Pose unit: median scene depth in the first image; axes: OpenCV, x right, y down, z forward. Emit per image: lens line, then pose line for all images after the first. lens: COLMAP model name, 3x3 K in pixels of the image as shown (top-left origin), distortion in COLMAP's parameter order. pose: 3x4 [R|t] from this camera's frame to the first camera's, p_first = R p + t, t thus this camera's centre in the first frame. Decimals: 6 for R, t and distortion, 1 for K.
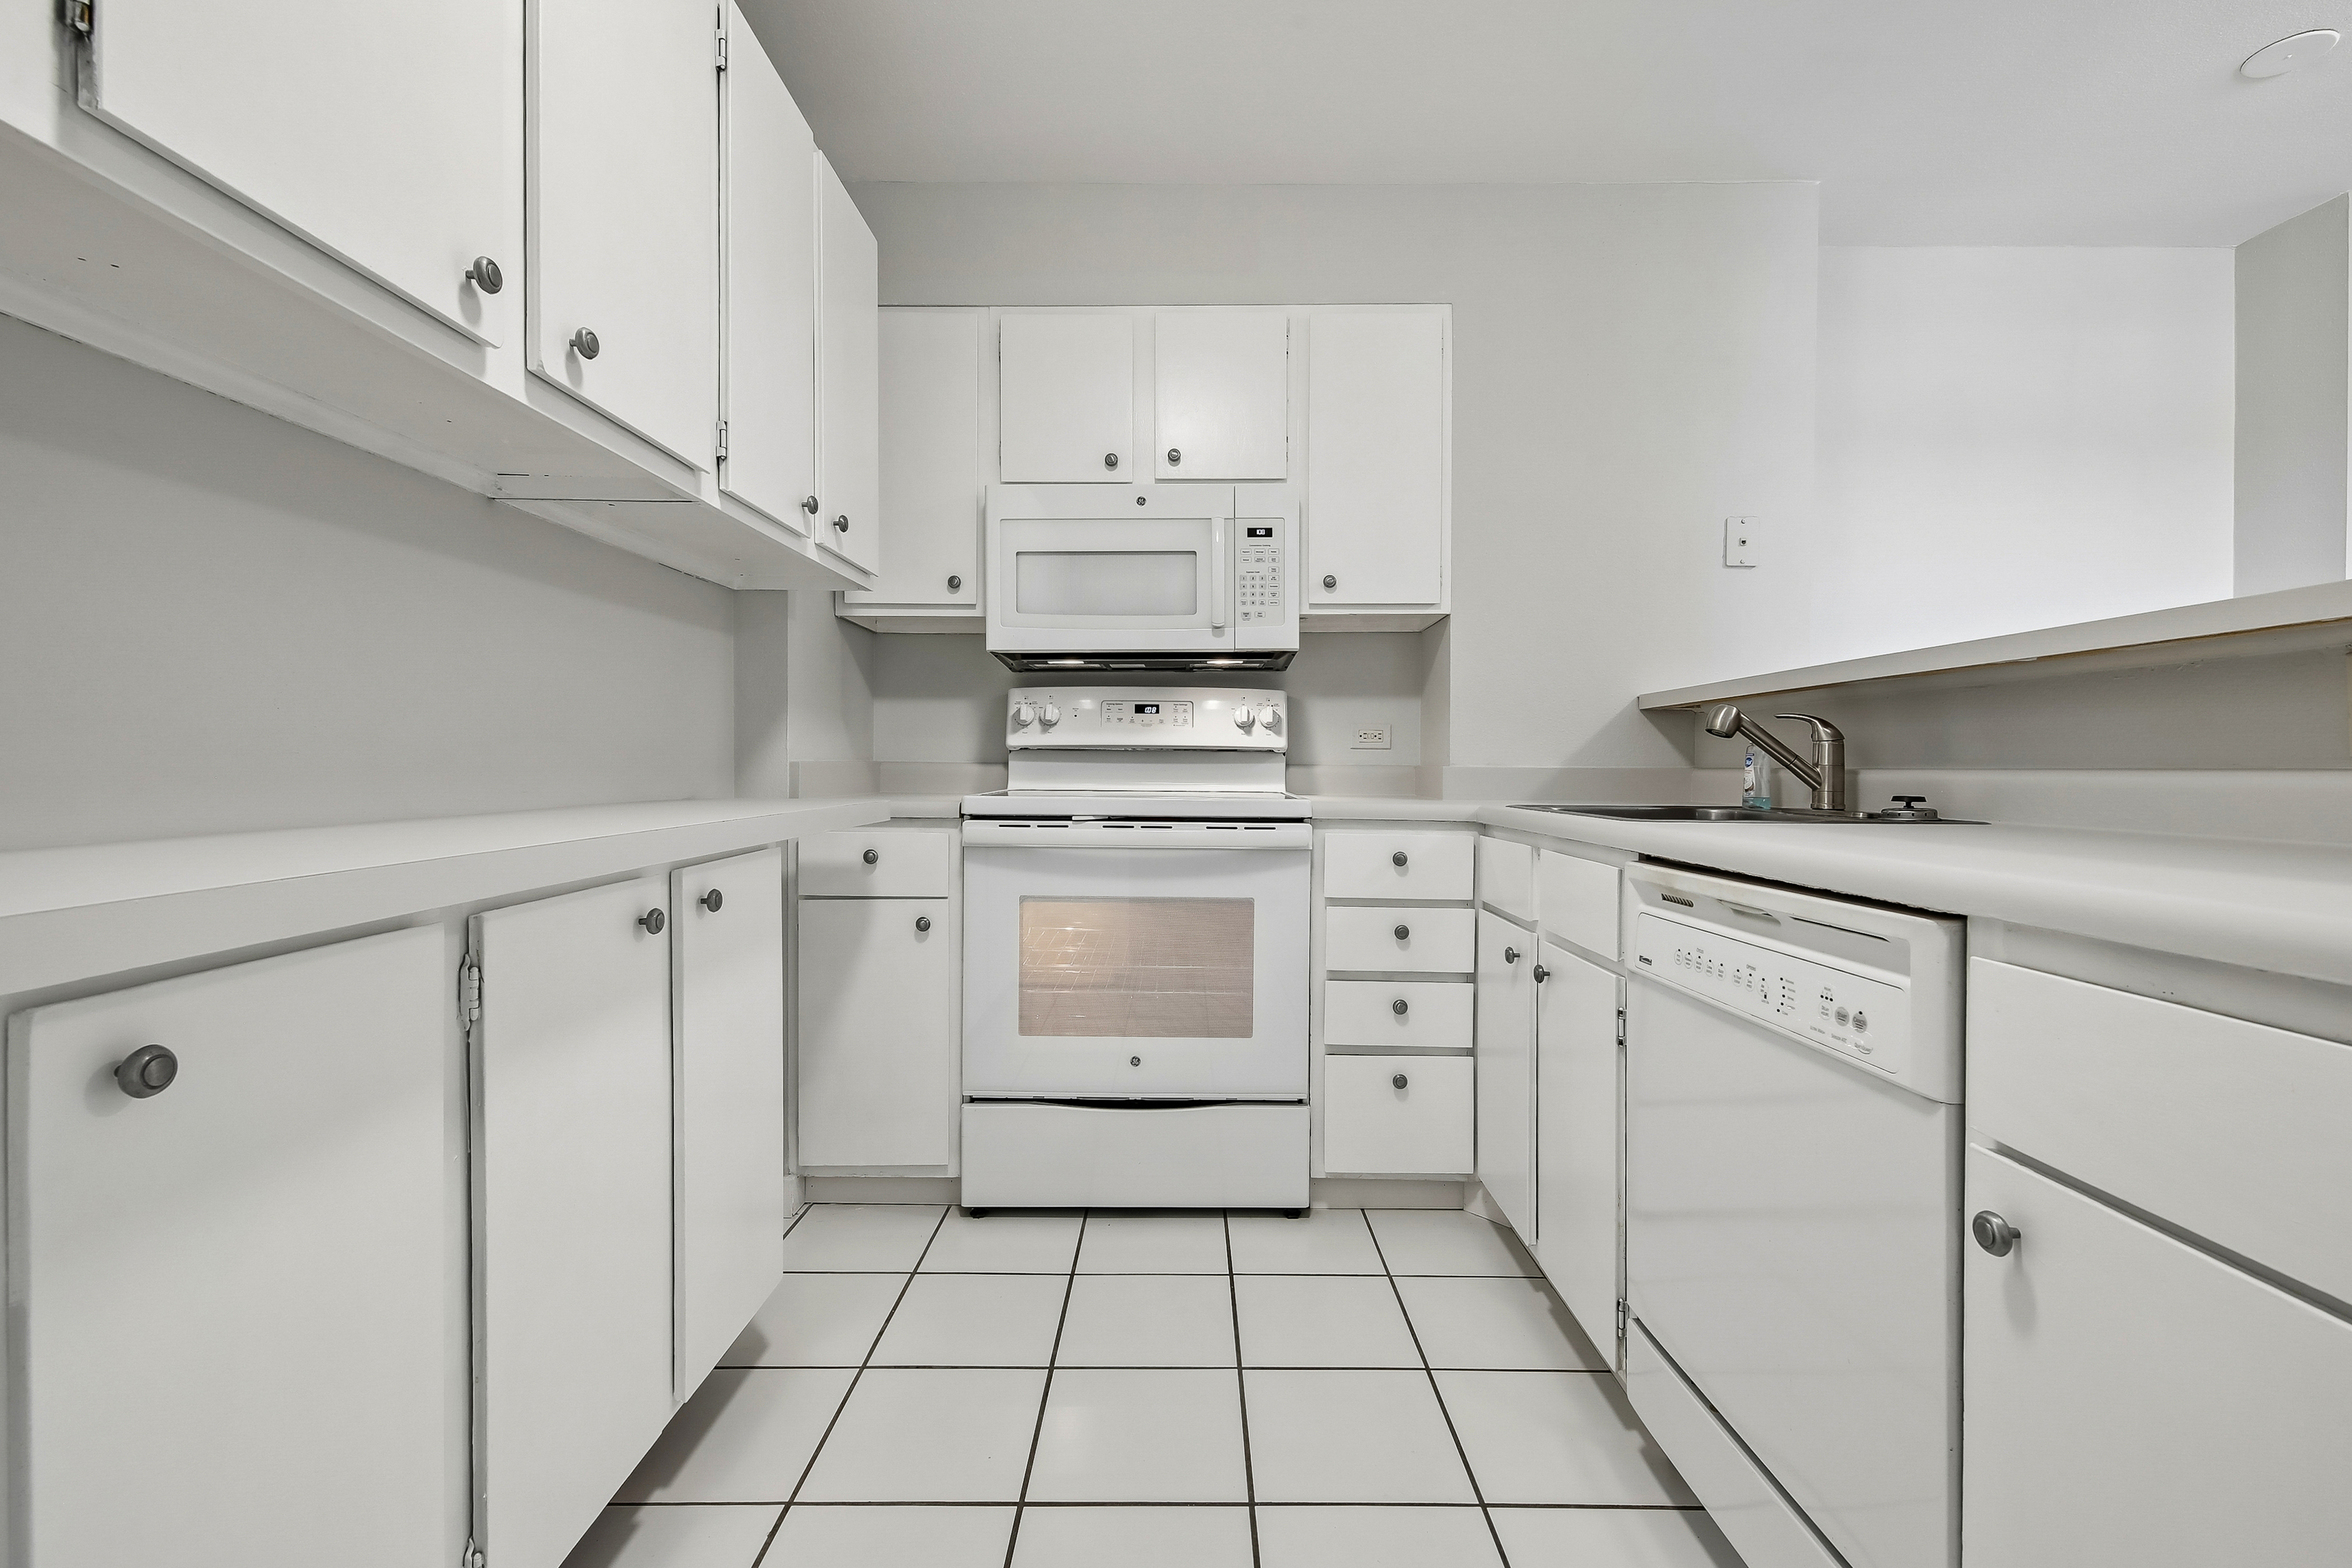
lens RADIAL K [[1017.3, 0, 1203.2], [0, 1017.3, 781.3], [0, 0, 1]] dist [0.007704, -0.003419]
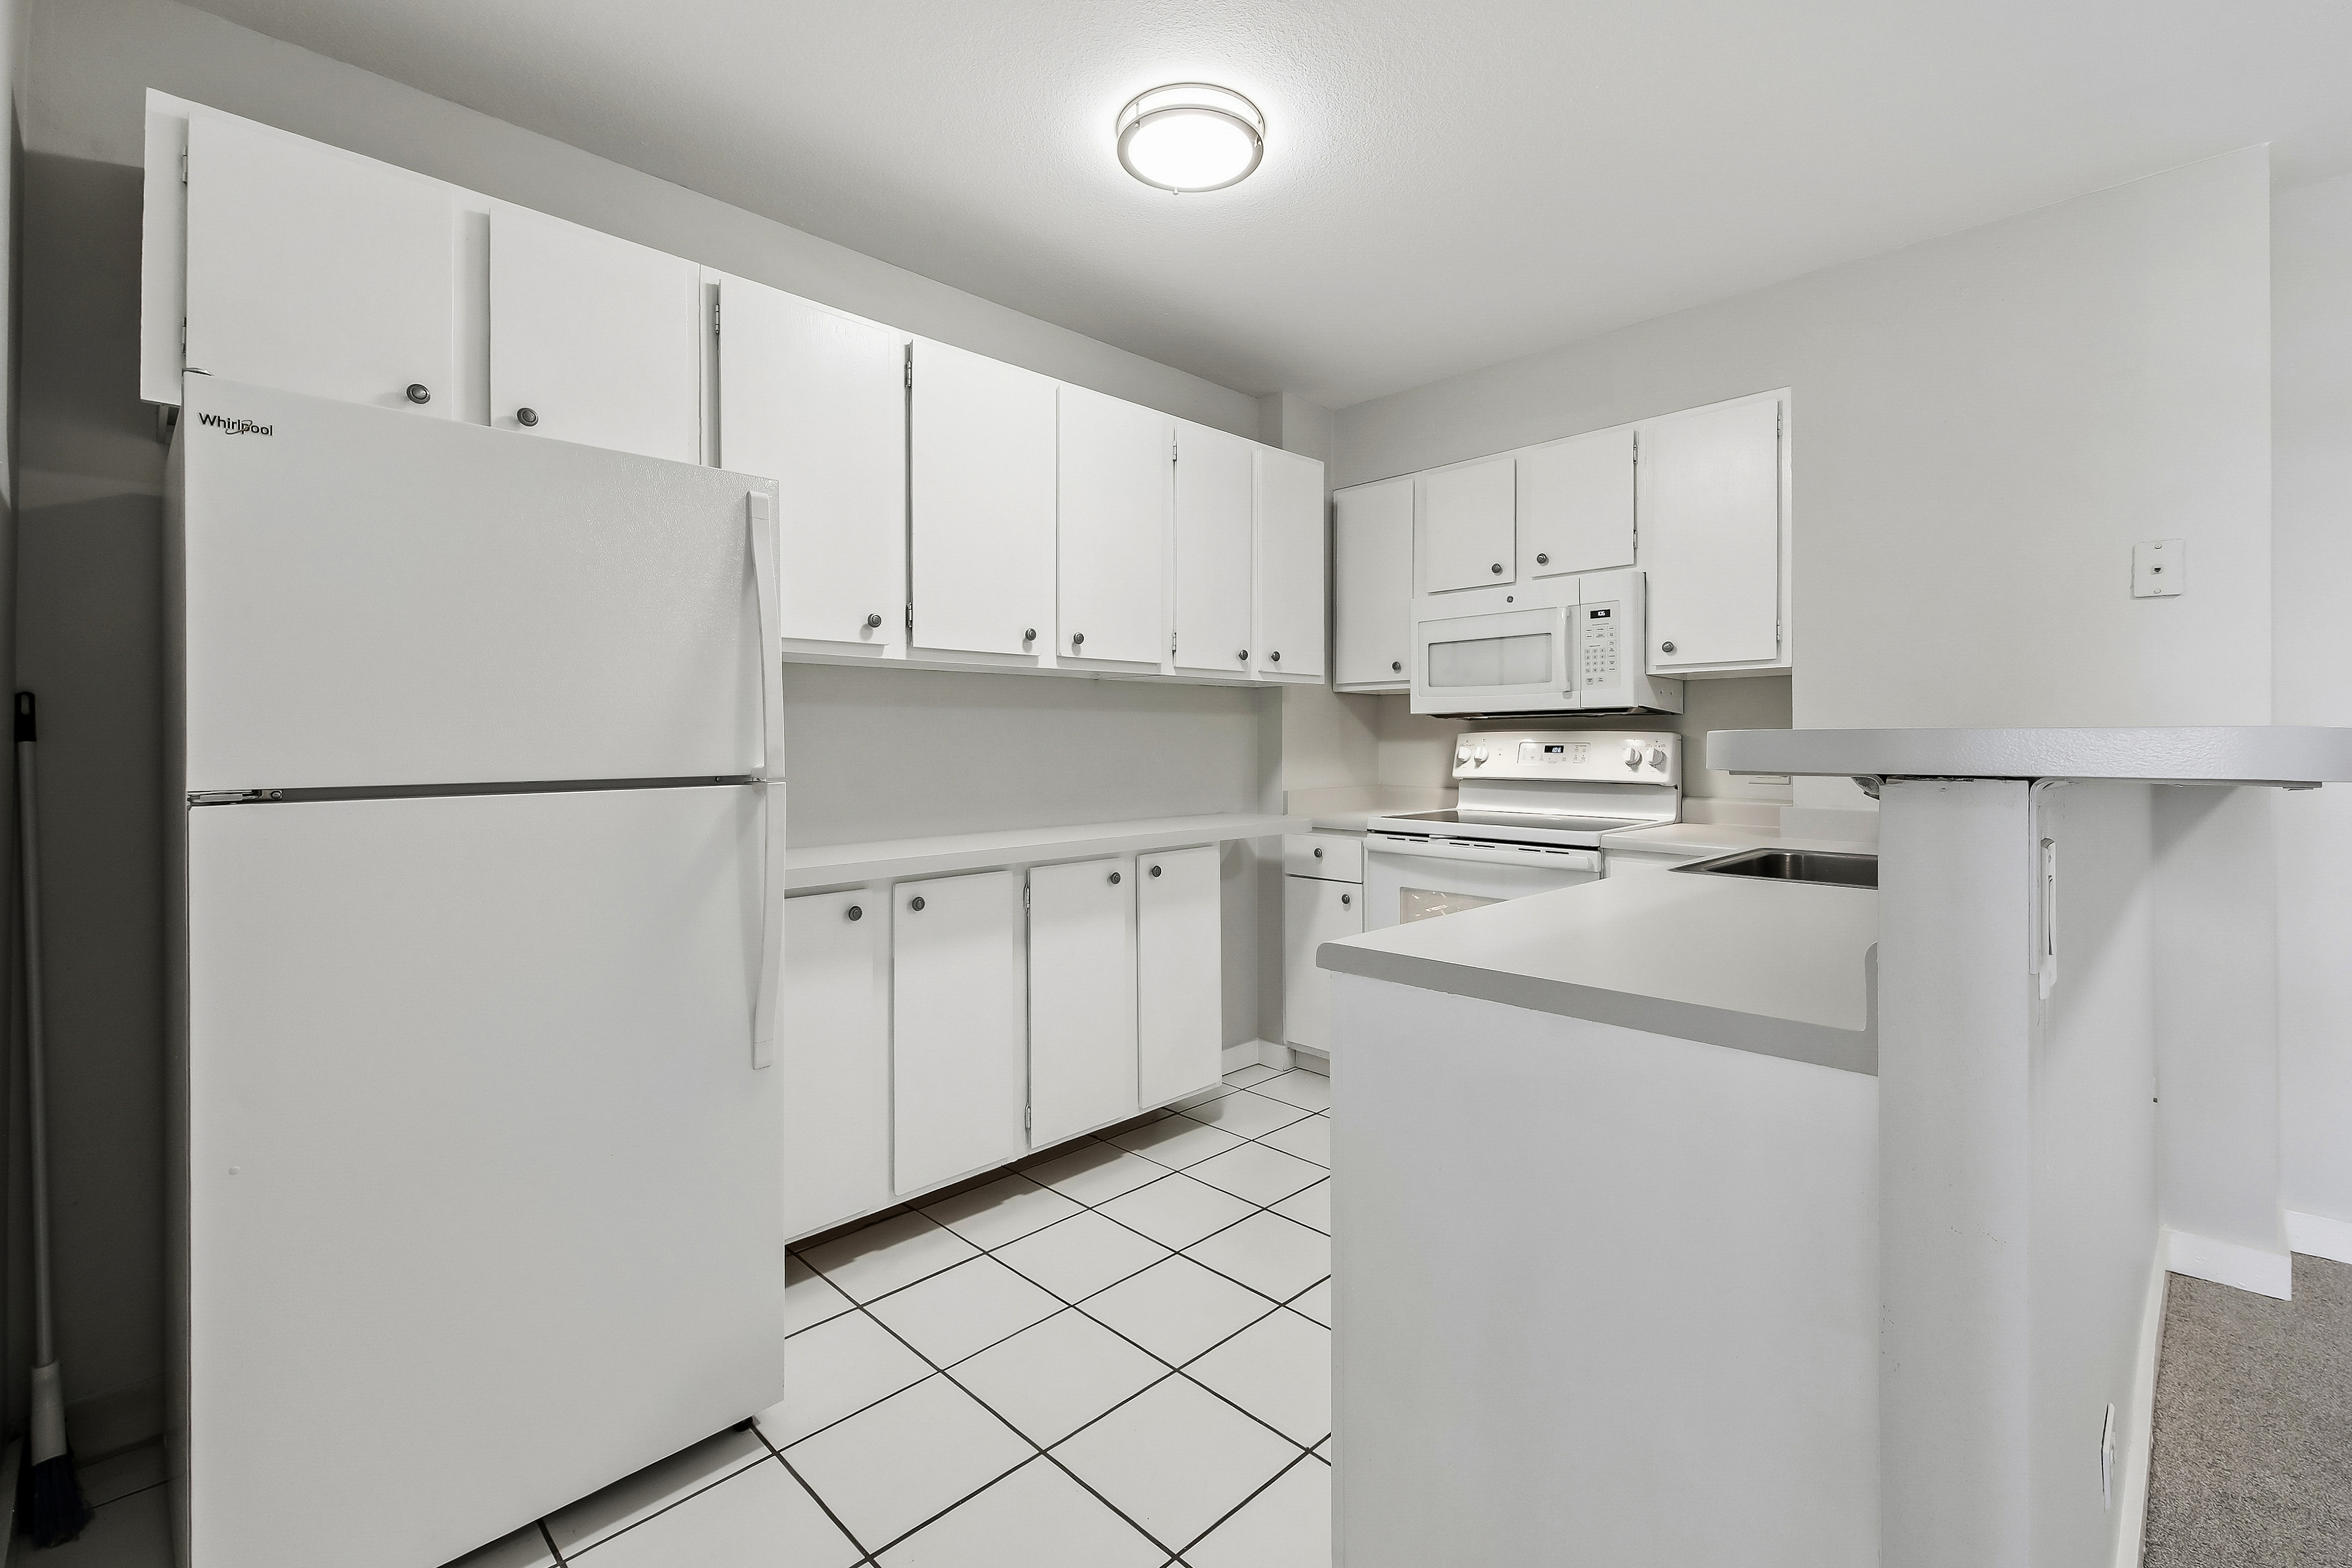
lens RADIAL K [[1017.3, 0, 1175.4], [0, 1017.3, 743.6], [0, 0, 1]] dist [0.007704, -0.003419]
pose [[0.703912, -0.004127, -0.710275, 0.573932], [-0.007231, 0.999890, -0.012977, -0.065782], [0.710250, 0.014271, 0.703805, -0.244777]]
